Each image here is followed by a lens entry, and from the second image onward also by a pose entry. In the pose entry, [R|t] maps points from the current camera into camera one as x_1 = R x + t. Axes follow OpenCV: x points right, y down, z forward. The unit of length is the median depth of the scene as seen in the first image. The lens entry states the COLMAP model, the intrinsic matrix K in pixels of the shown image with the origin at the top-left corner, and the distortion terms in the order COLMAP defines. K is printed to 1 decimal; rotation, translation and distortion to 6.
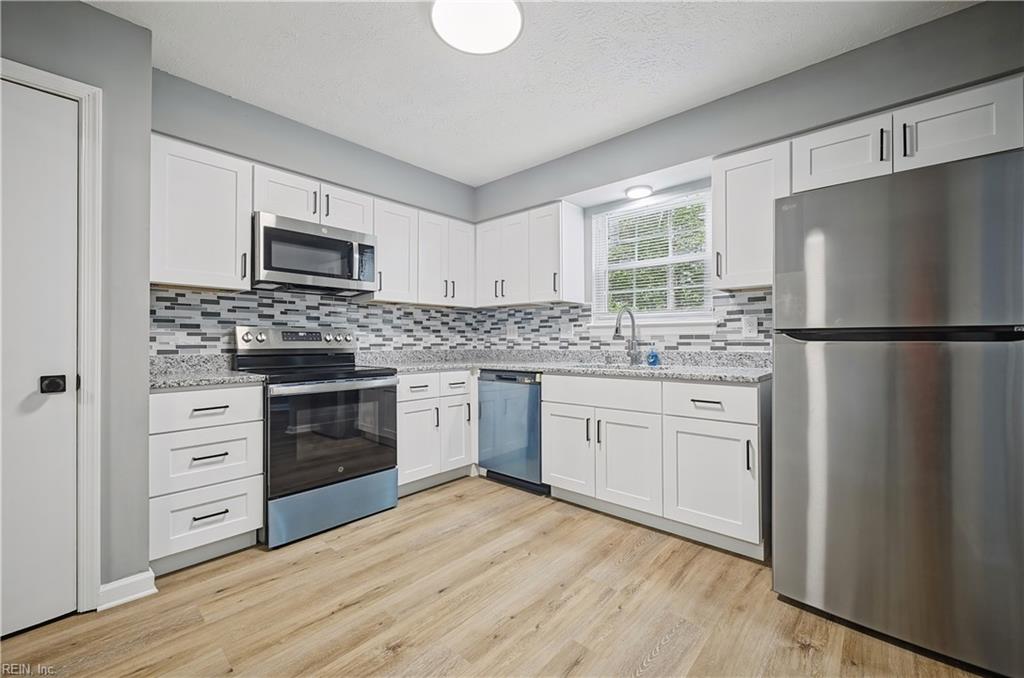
lens RADIAL K [[406.2, 0, 515.3], [0, 406.2, 338.0], [0, 0, 1]] dist [-0.001210, -0.000701]
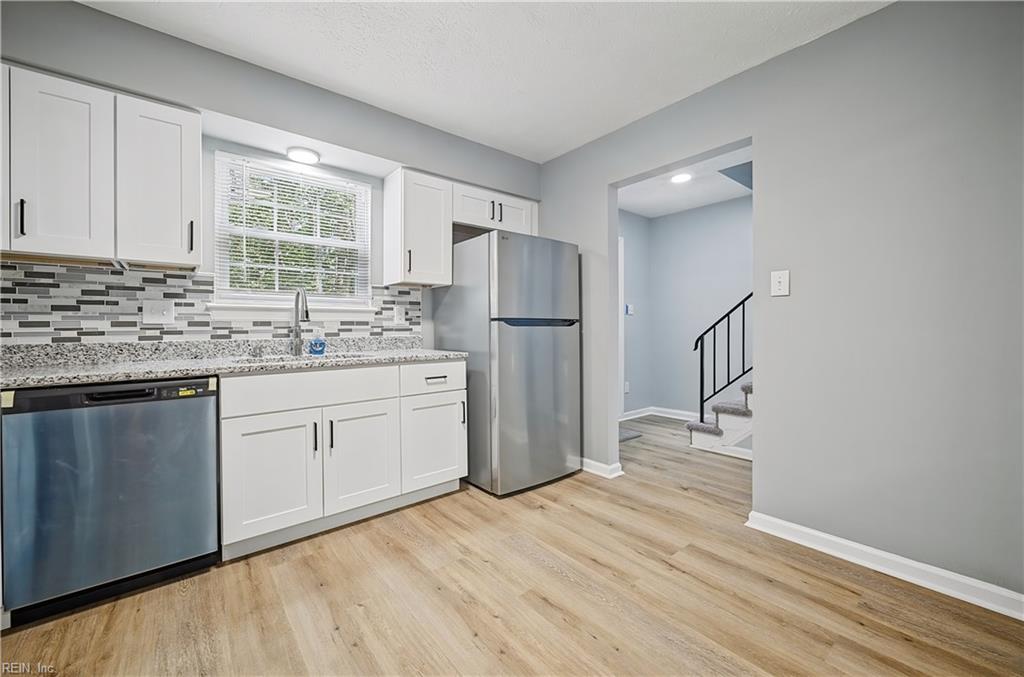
lens RADIAL K [[406.2, 0, 504.5], [0, 406.2, 326.0], [0, 0, 1]] dist [-0.001210, -0.000701]
pose [[0.156331, 0.005591, 0.987689, -0.545881], [-0.002277, 0.999983, -0.005301, 0.009315], [-0.987702, -0.001420, 0.156341, 0.494584]]
